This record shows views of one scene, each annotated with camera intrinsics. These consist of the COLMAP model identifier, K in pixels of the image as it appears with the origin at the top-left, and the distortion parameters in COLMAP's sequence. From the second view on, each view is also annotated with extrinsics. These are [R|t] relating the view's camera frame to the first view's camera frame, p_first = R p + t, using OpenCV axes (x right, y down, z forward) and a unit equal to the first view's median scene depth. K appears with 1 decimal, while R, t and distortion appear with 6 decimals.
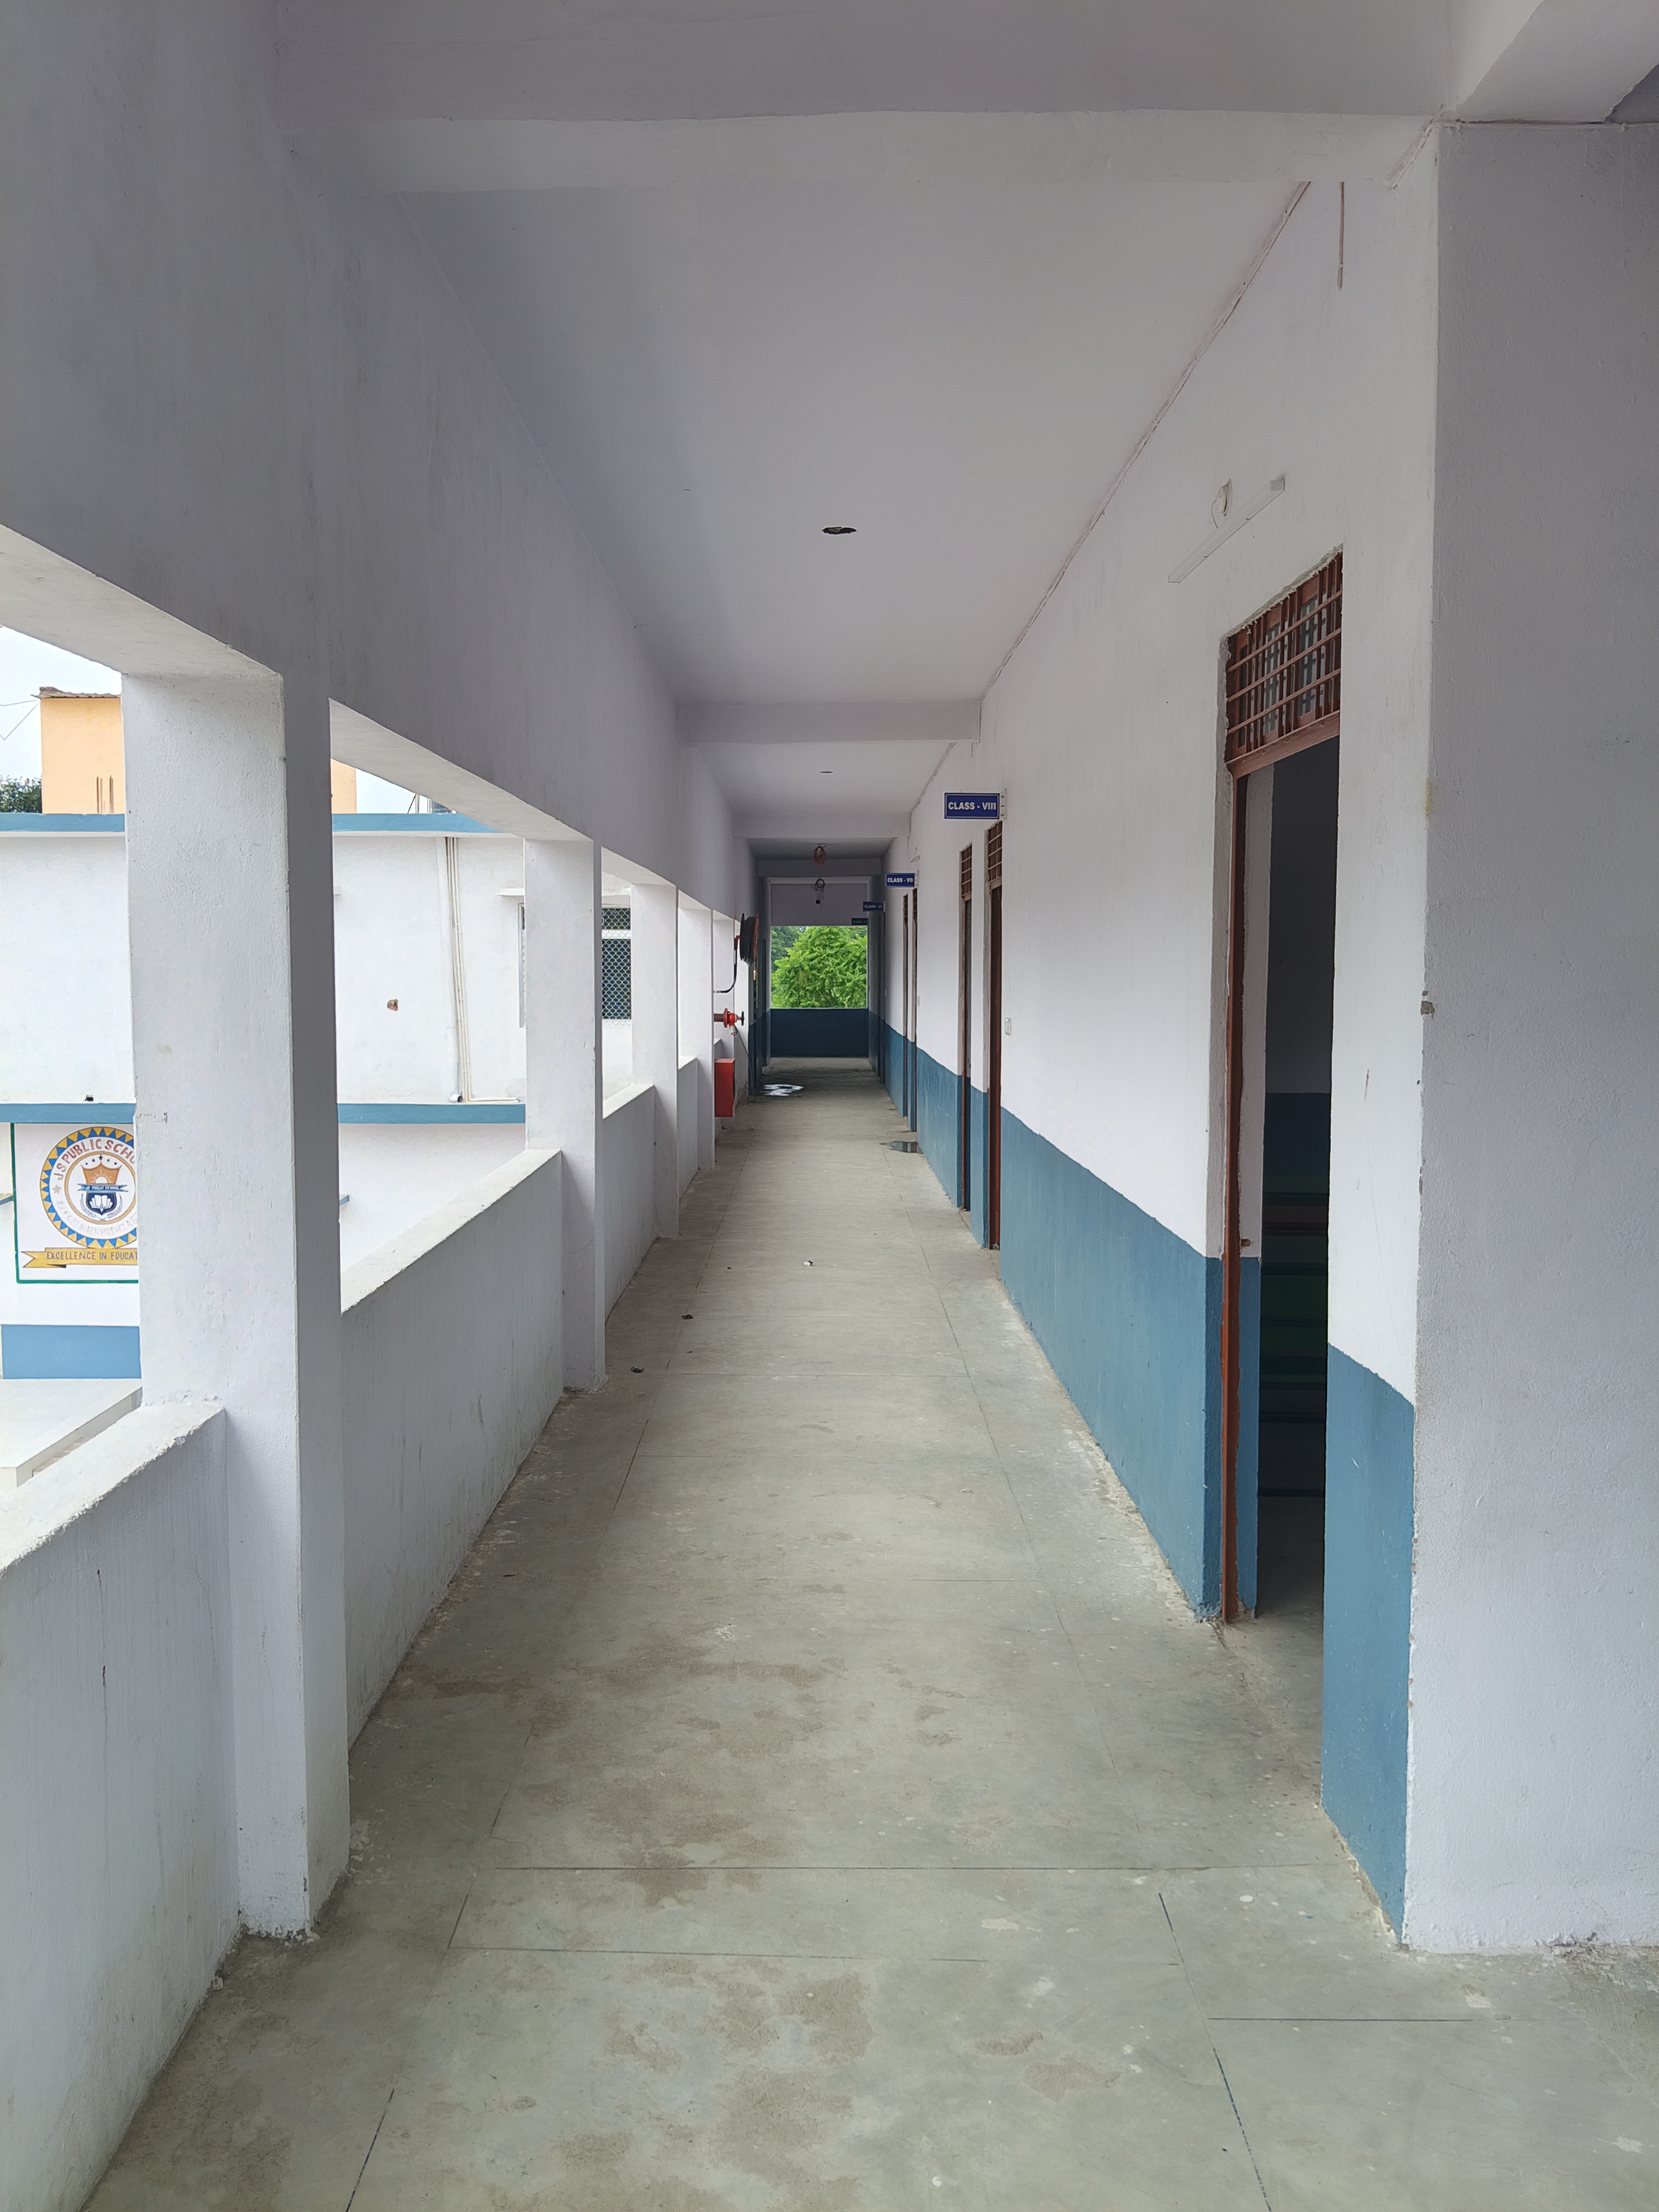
lens RADIAL K [[1902.8, 0, 829.5], [0, 1902.8, 1106.0], [0, 0, 1]] dist [0.257241, -0.444704]
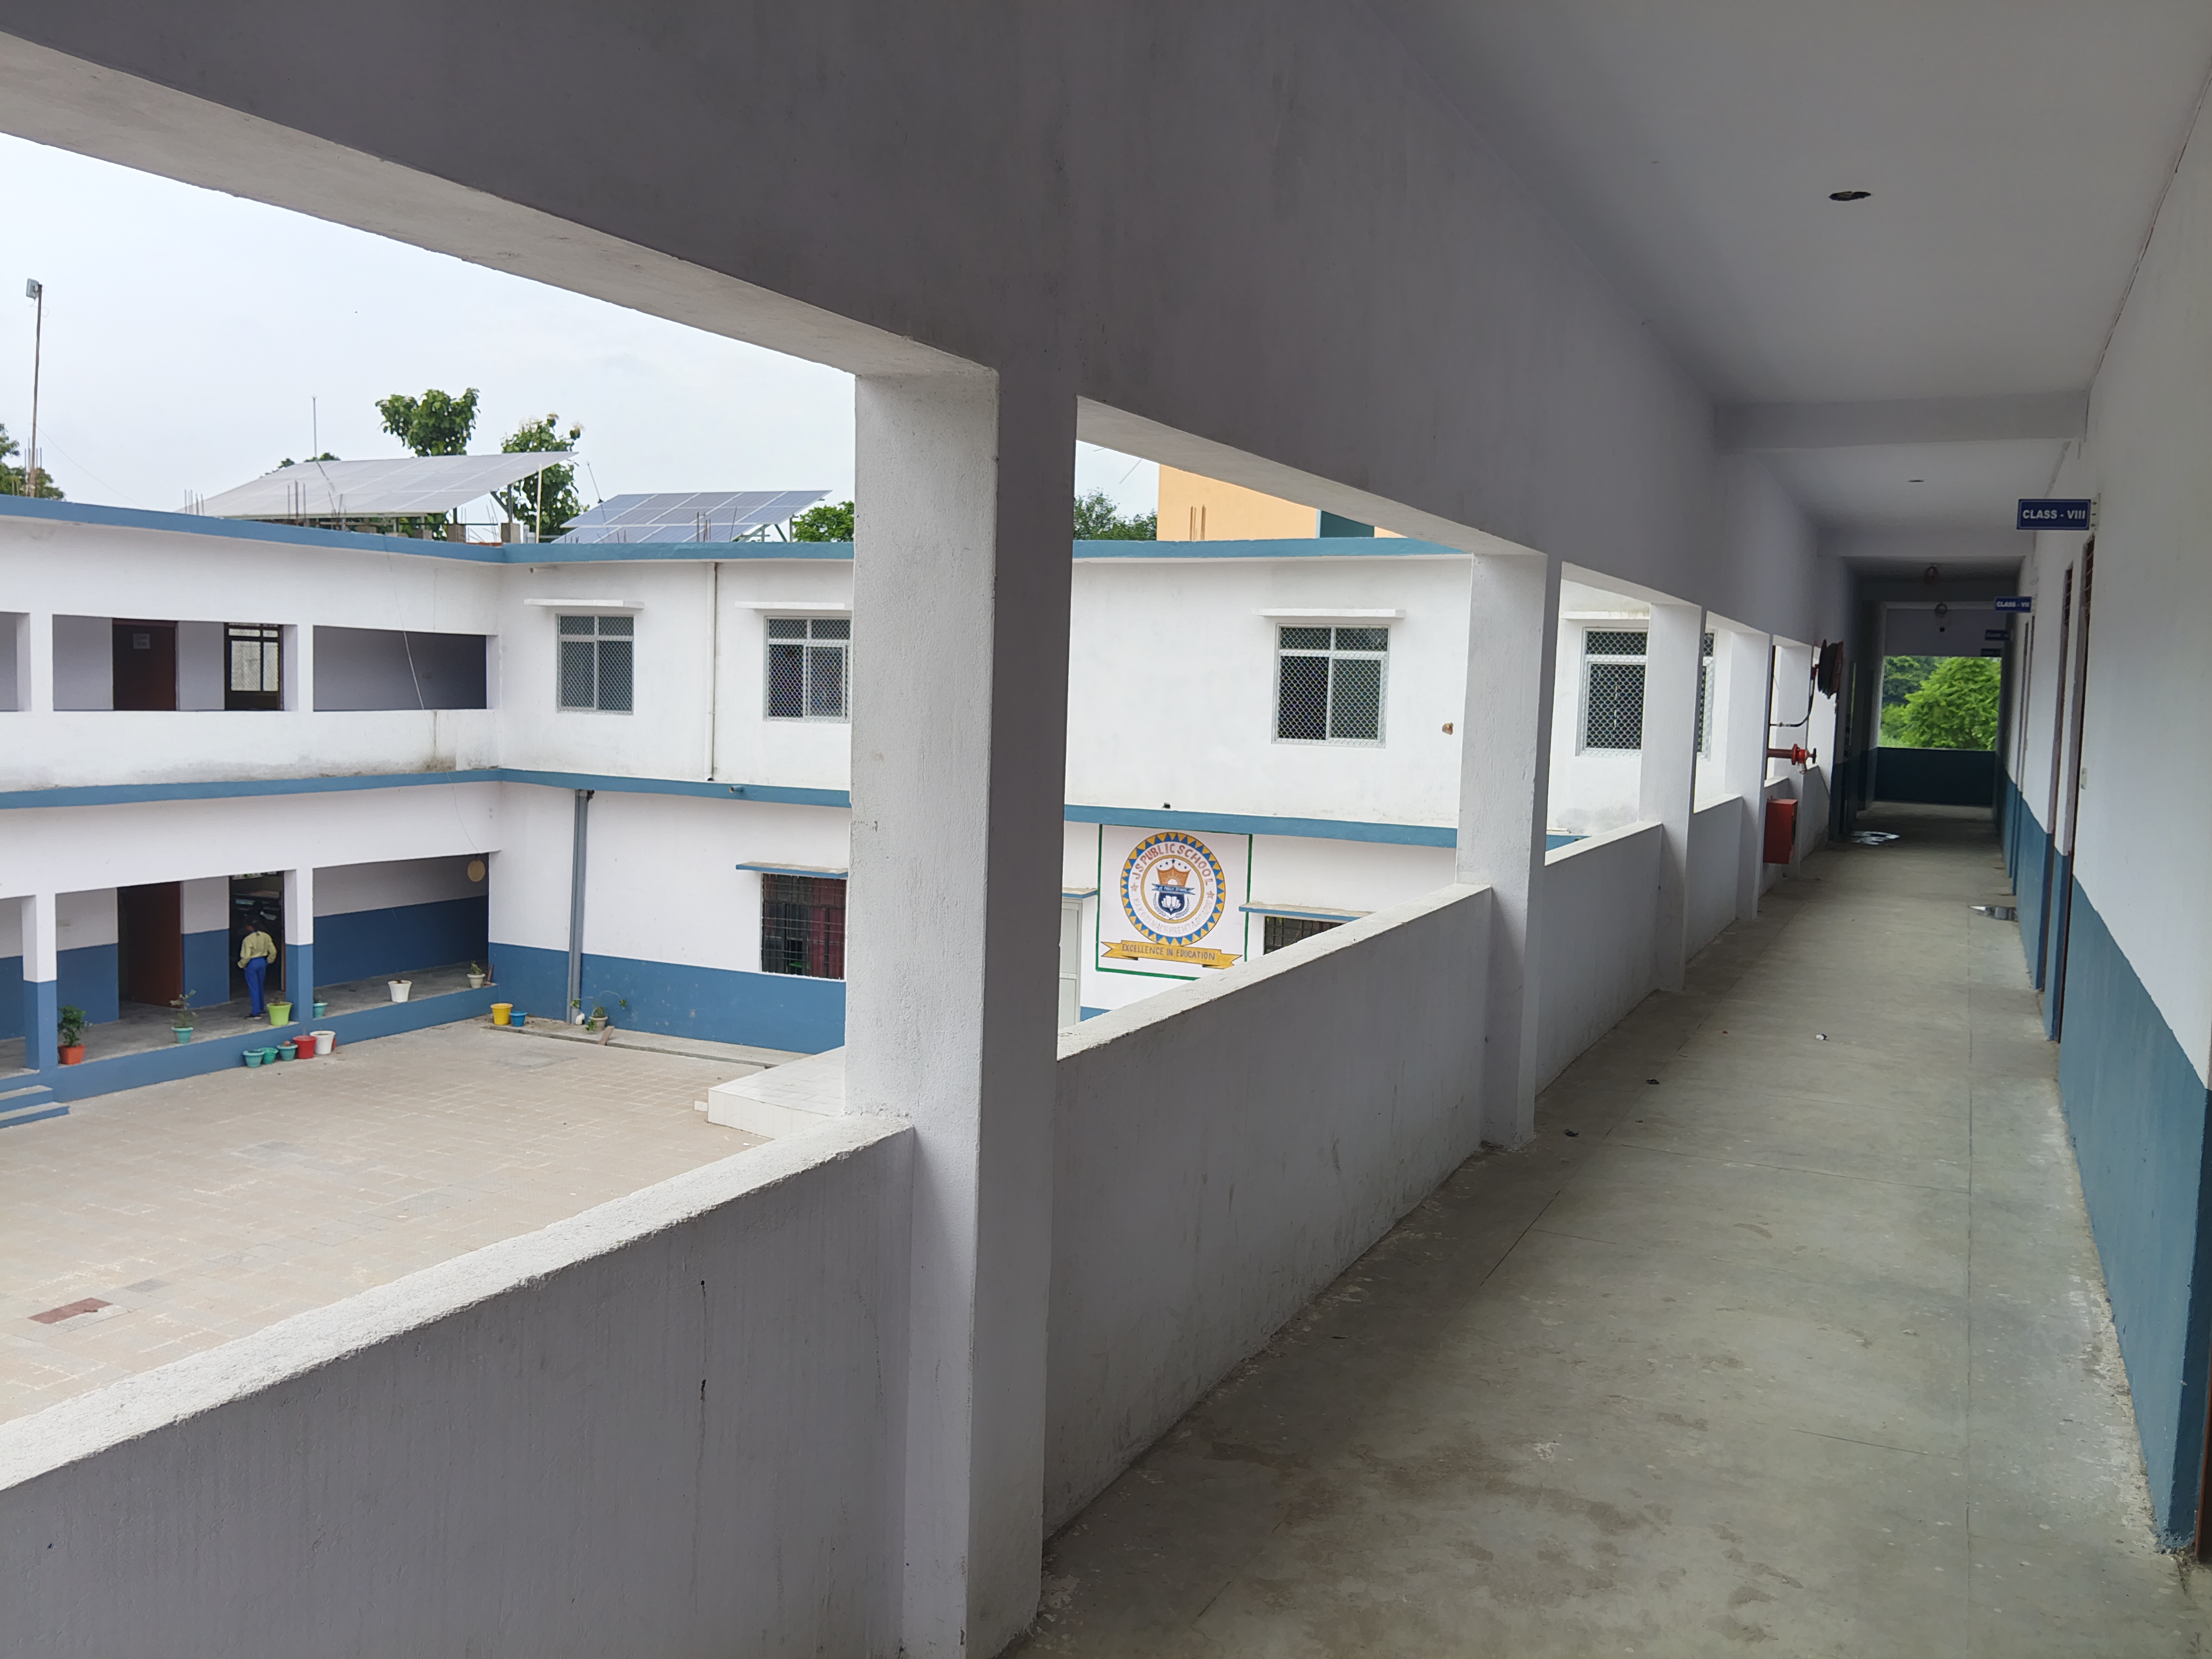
lens RADIAL K [[1922.4, 0, 1106.0], [0, 1922.4, 829.5], [0, 0, 1]] dist [0.135733, -0.218679]
pose [[0.914209, 0.061097, -0.400610, 0.078017], [-0.061504, 0.998036, 0.011858, -0.005780], [0.400548, 0.013798, 0.916172, 0.078799]]
